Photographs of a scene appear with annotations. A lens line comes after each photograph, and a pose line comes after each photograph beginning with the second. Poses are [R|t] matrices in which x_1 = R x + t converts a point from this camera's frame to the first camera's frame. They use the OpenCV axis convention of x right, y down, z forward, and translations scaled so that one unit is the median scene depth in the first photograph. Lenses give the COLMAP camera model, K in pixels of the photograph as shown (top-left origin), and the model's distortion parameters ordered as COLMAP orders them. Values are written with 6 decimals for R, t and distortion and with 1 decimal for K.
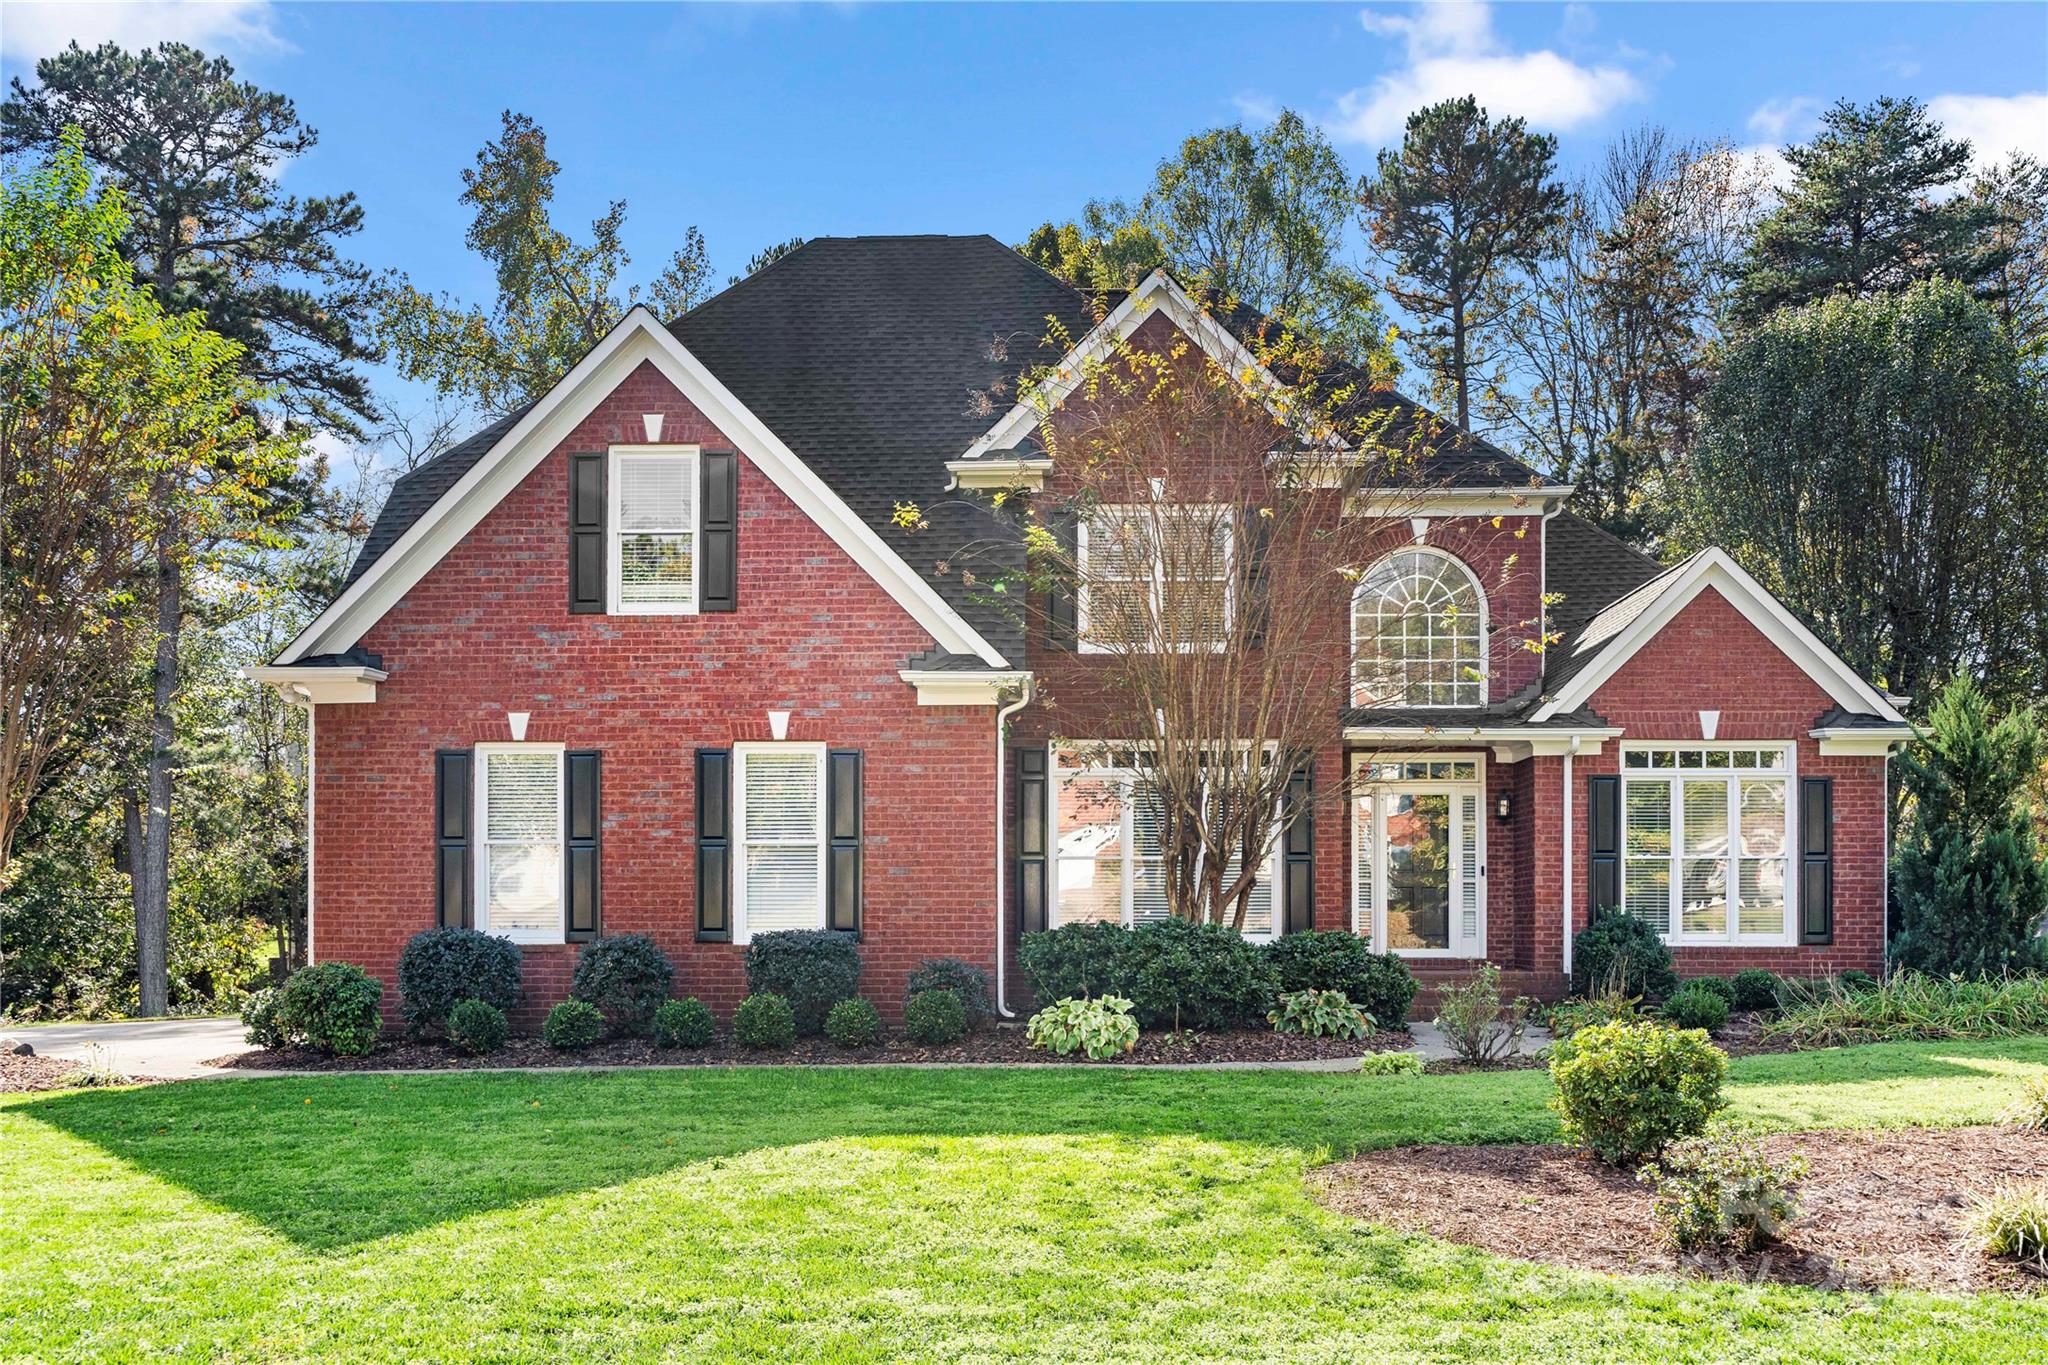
lens RADIAL K [[1806.1, 0, 1020.4], [0, 1806.1, 687.8], [0, 0, 1]] dist [0.013751, 0.001574]
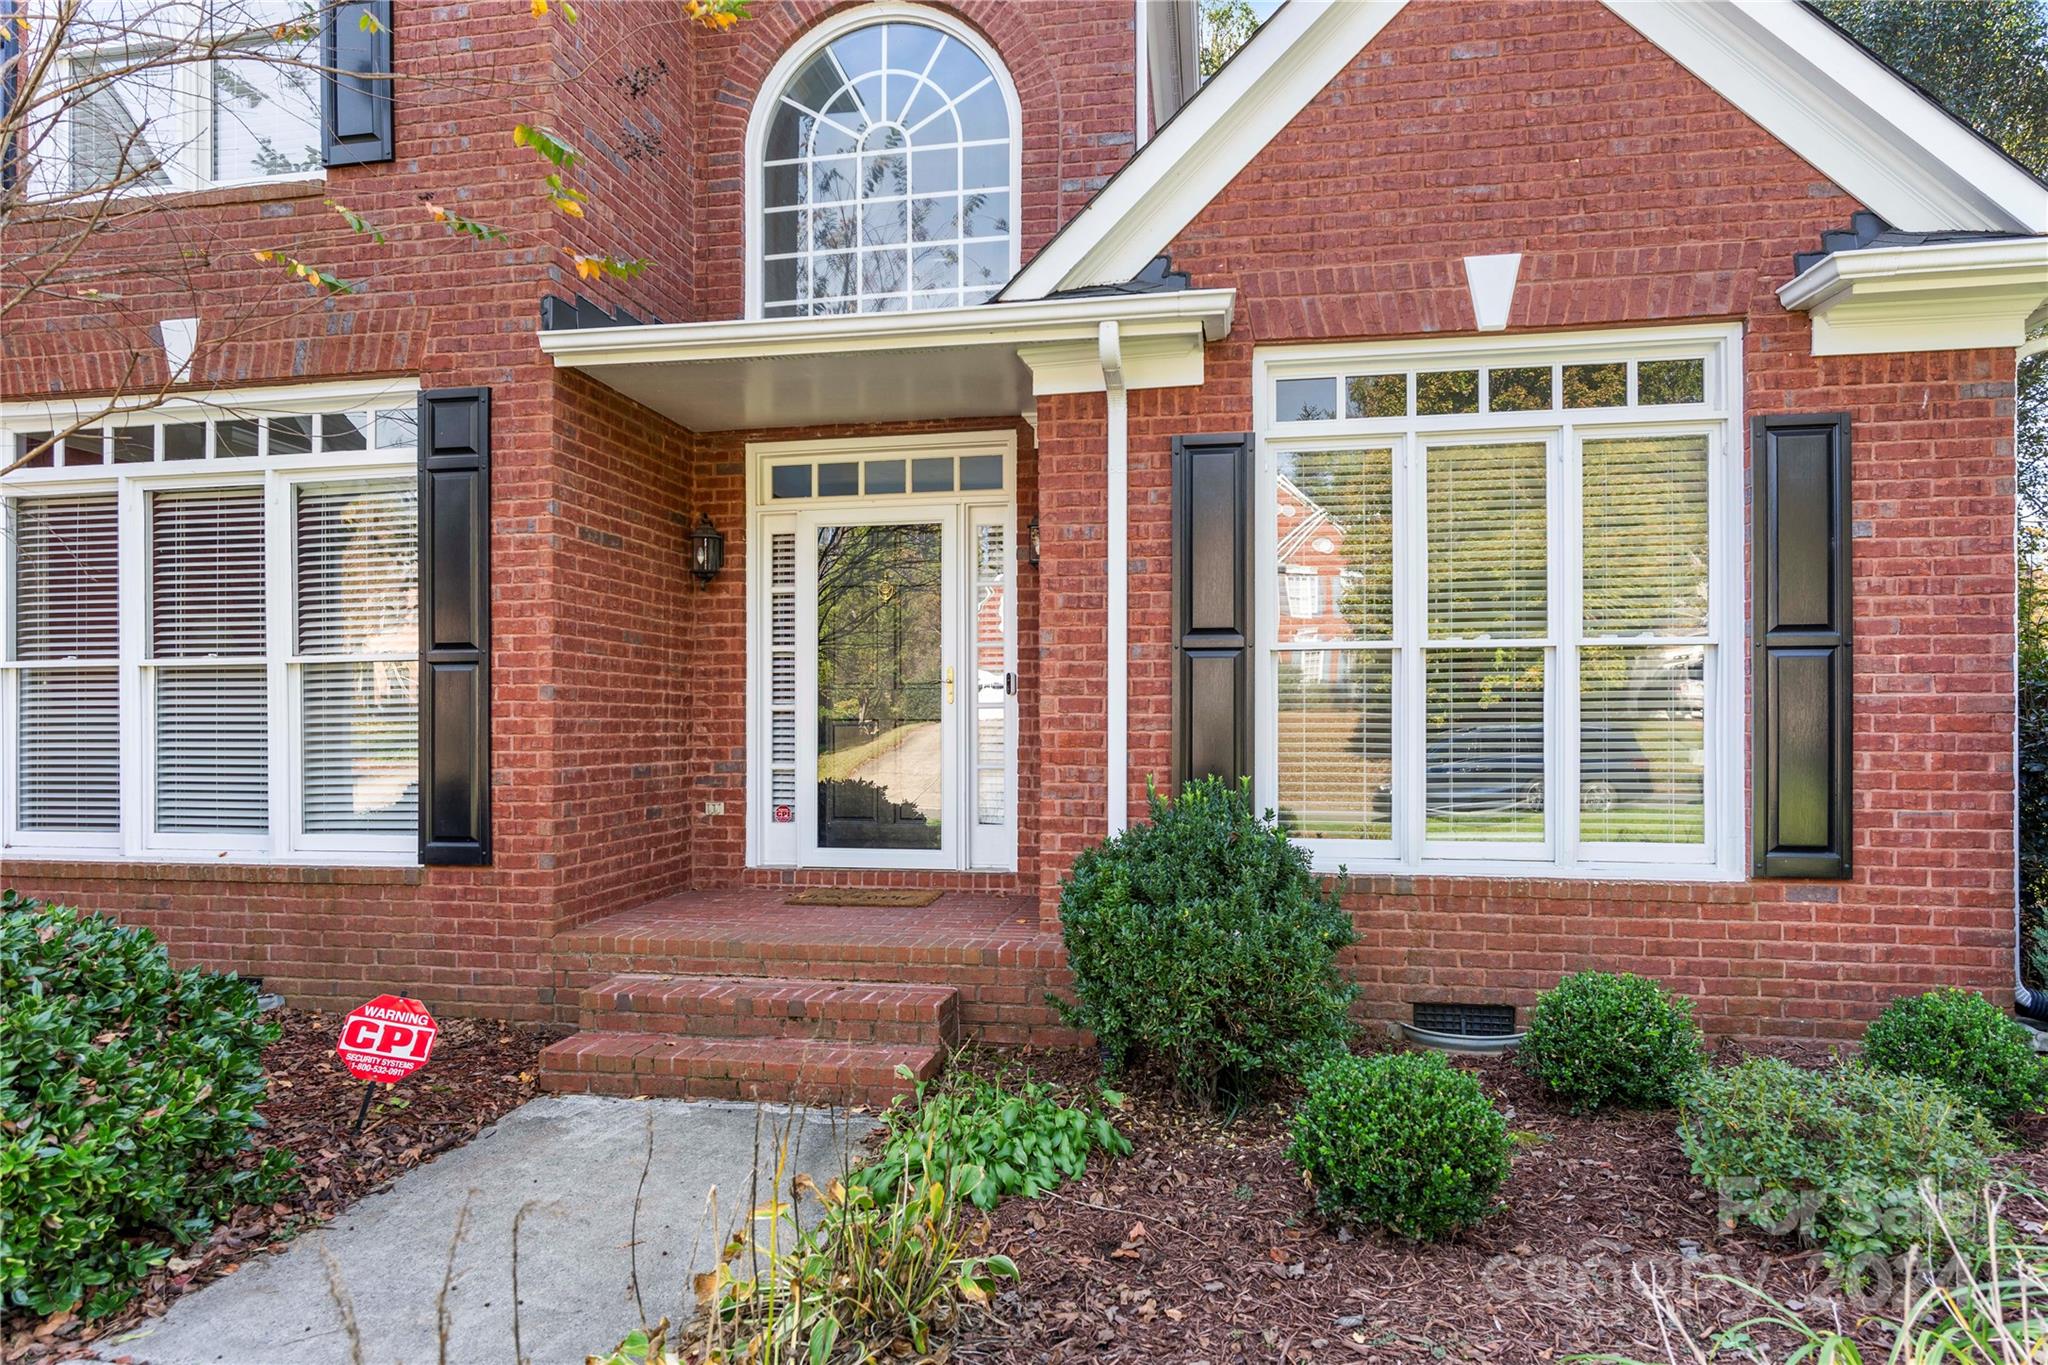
lens RADIAL K [[1250.0, 0, 1029.3], [0, 1250.0, 680.1], [0, 0, 1]] dist [0.002031, 0.001523]
pose [[0.981361, -0.007848, -0.192014, 0.335372], [0.011807, 0.999740, 0.019483, 0.095074], [0.191811, -0.021387, 0.981199, 0.723836]]
